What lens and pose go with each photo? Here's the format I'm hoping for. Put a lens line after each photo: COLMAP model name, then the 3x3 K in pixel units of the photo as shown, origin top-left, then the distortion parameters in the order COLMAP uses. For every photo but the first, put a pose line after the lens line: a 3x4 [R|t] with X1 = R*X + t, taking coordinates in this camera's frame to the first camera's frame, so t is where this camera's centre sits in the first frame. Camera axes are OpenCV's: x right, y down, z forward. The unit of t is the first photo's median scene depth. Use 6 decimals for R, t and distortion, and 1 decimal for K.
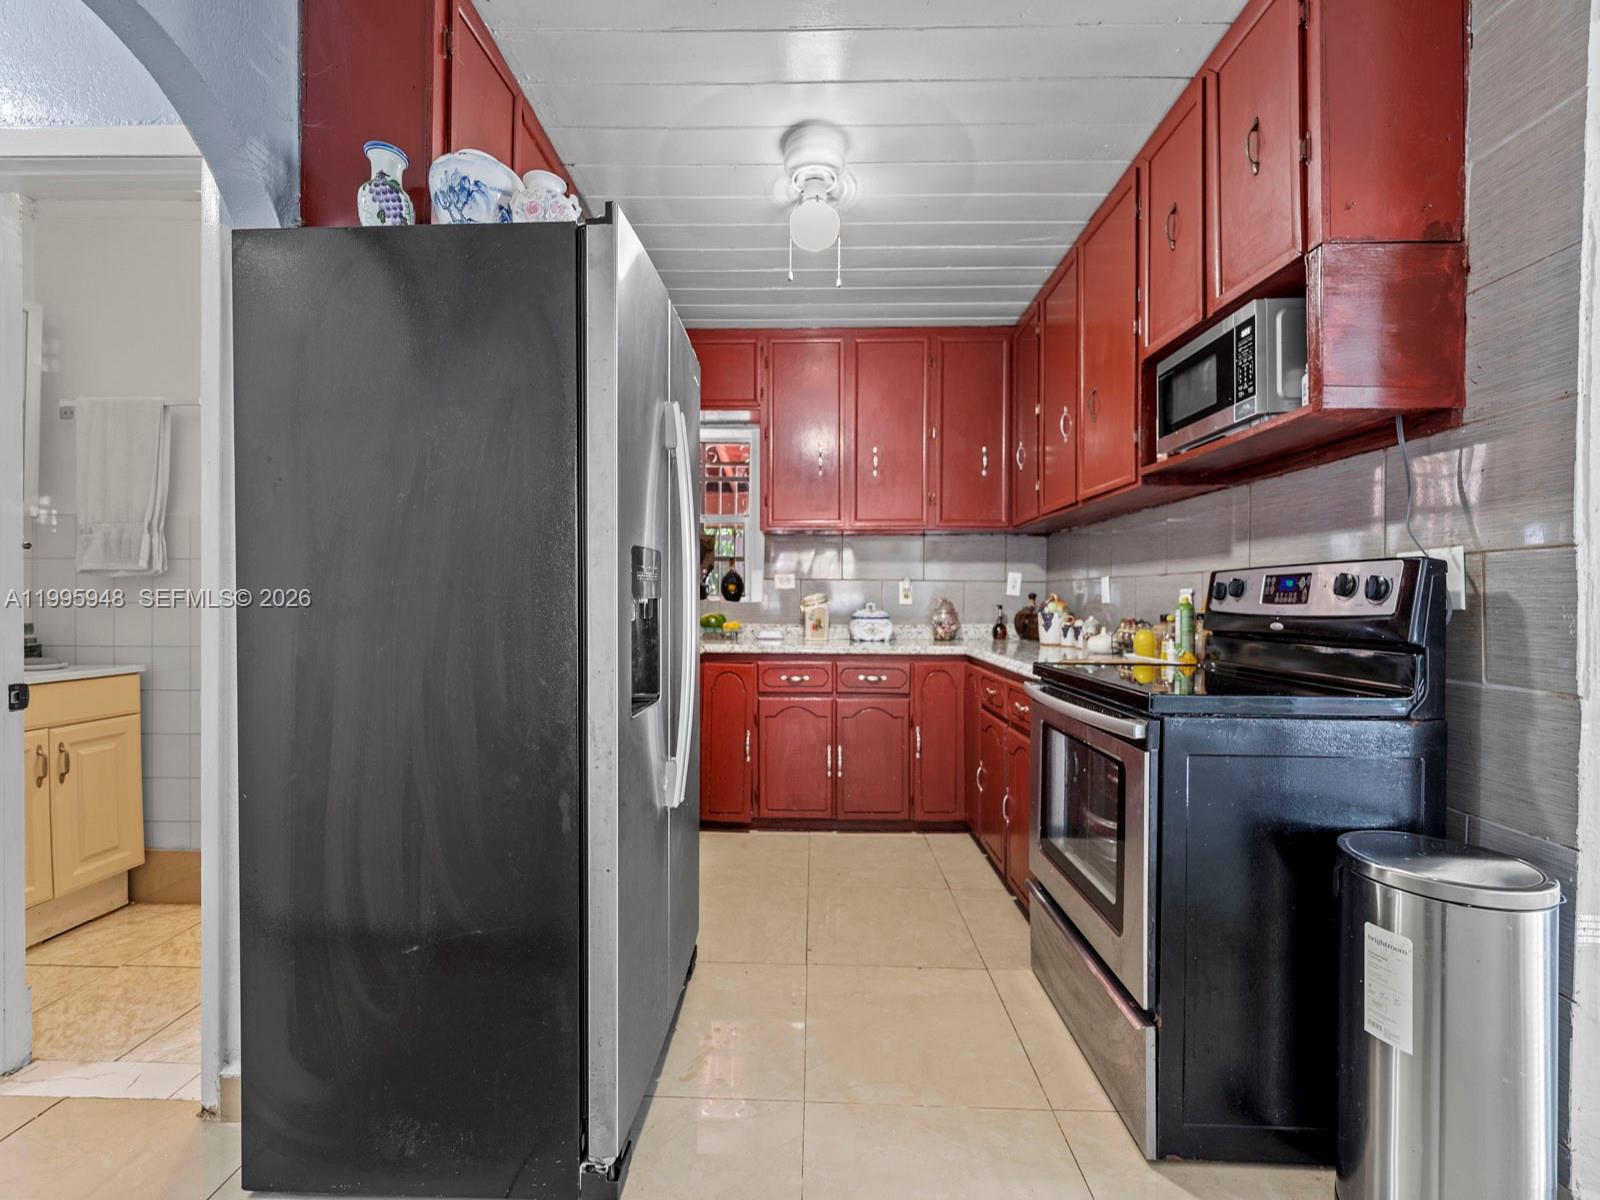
lens RADIAL K [[649.1, 0, 801.8], [0, 649.1, 610.8], [0, 0, 1]] dist [-0.001083, -0.000200]
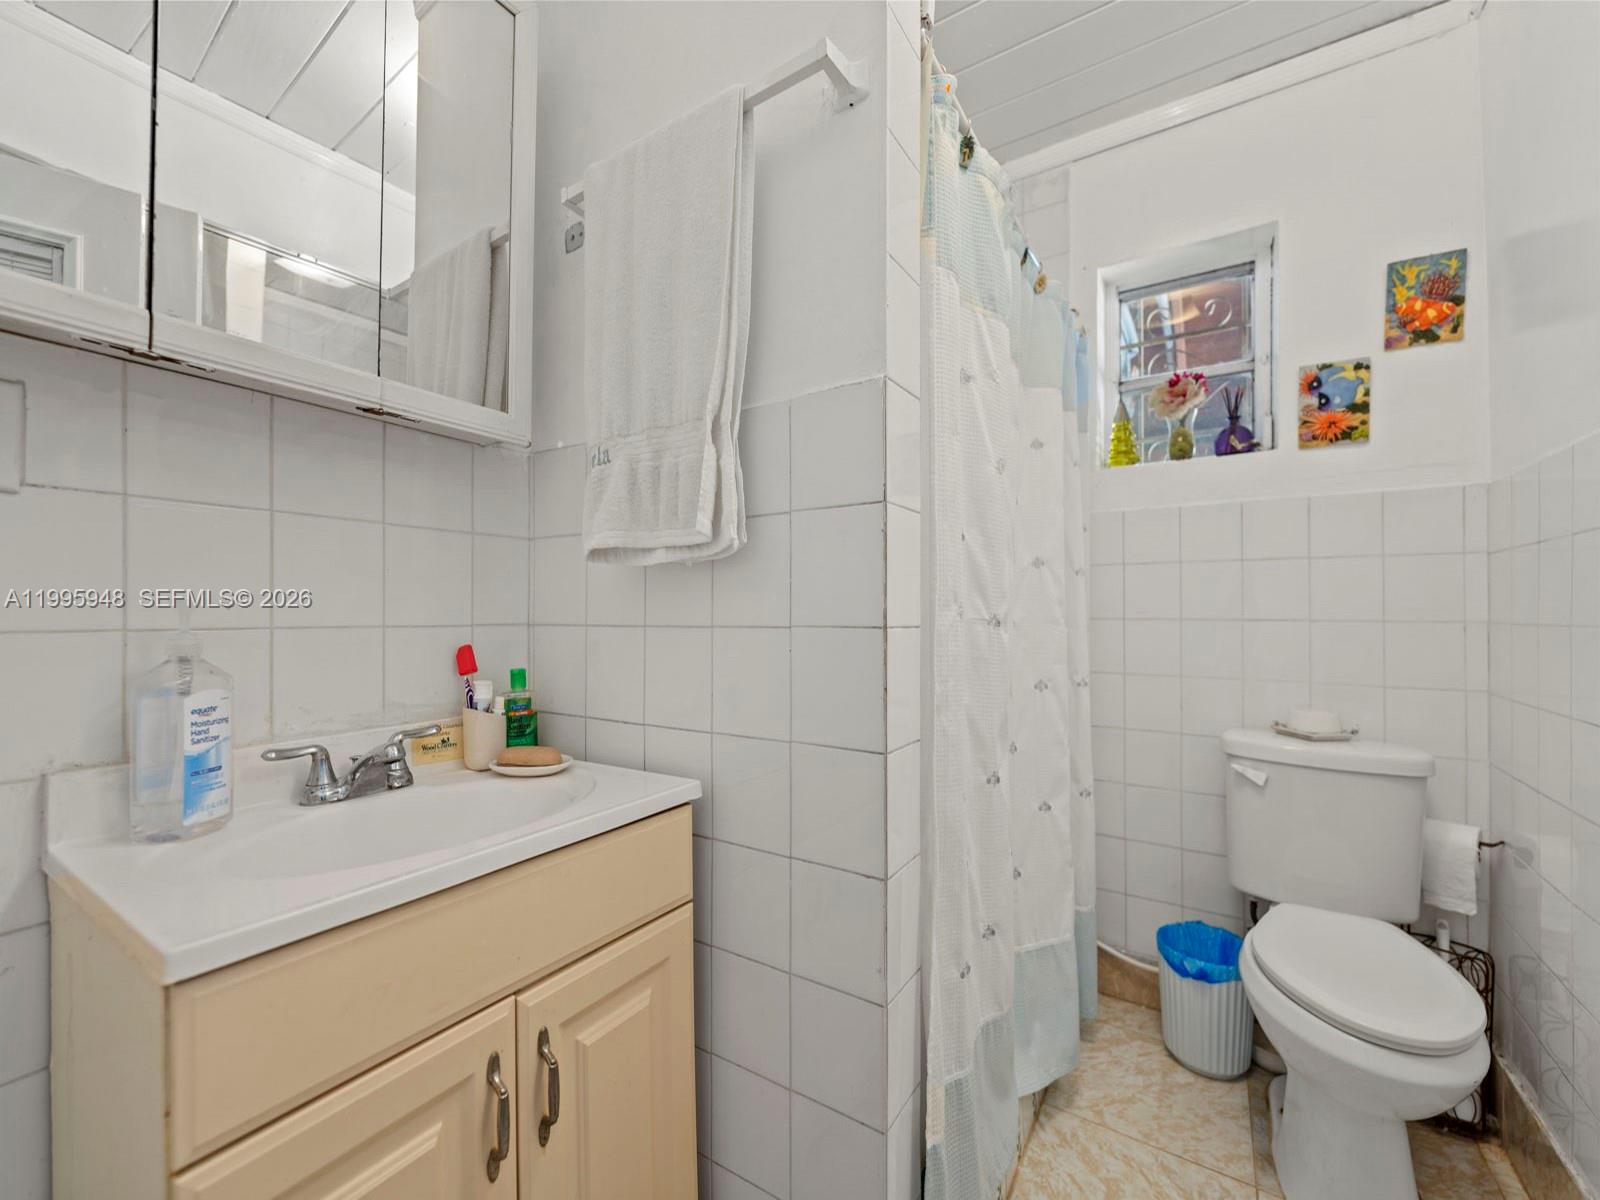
lens RADIAL K [[646.2, 0, 817.8], [0, 646.2, 597.5], [0, 0, 1]] dist [-0.001136, -0.000330]
pose [[0.860681, -0.011609, -0.509012, -0.735121], [0.004024, 0.999864, -0.016000, -0.023313], [0.509129, 0.011723, 0.860611, 0.680801]]
